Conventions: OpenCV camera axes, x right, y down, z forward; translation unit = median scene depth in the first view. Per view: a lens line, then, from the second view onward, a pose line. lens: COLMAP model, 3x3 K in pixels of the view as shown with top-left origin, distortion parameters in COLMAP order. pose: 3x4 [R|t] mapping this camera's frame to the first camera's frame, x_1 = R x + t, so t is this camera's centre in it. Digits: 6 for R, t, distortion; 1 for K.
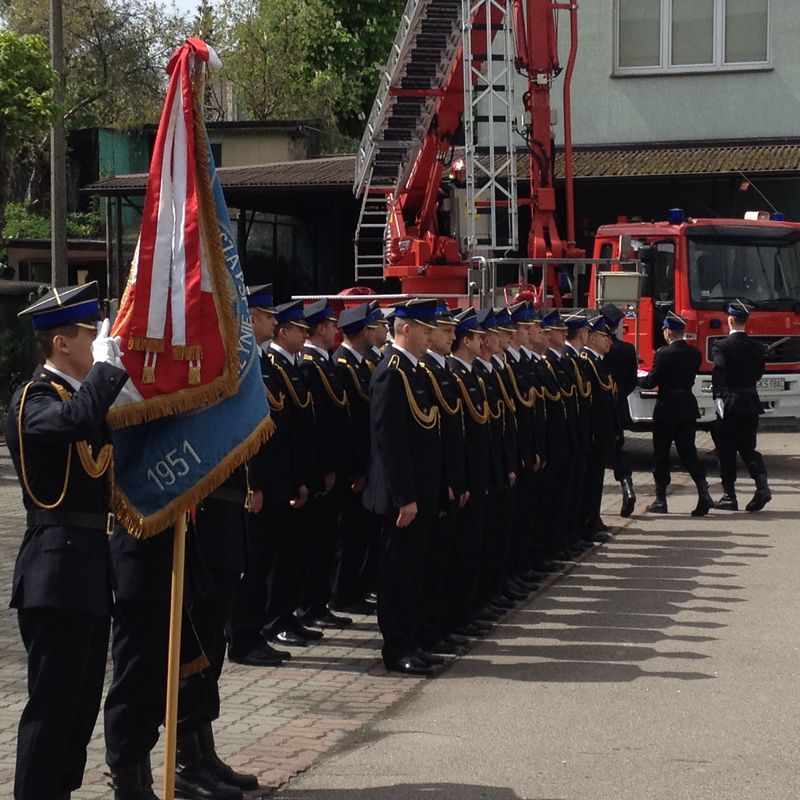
lens RADIAL K [[2133.3, 0, 385.7], [0, 2133.3, 385.3], [0, 0, 1]] dist [0.228829, 0.000000]
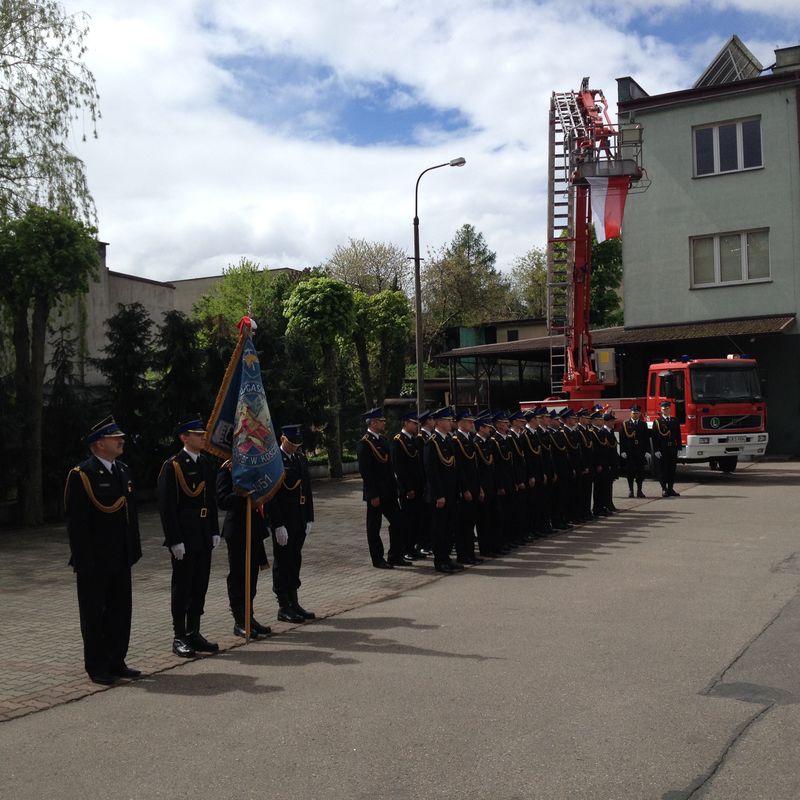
lens RADIAL K [[1035.1, 0, 402.1], [0, 1035.1, 395.7], [0, 0, 1]] dist [0.155865, 0.000000]
pose [[0.965673, -0.034370, -0.257475, 0.138738], [0.022937, 0.998618, -0.047278, -0.001780], [0.258744, 0.039750, 0.965128, -0.050849]]
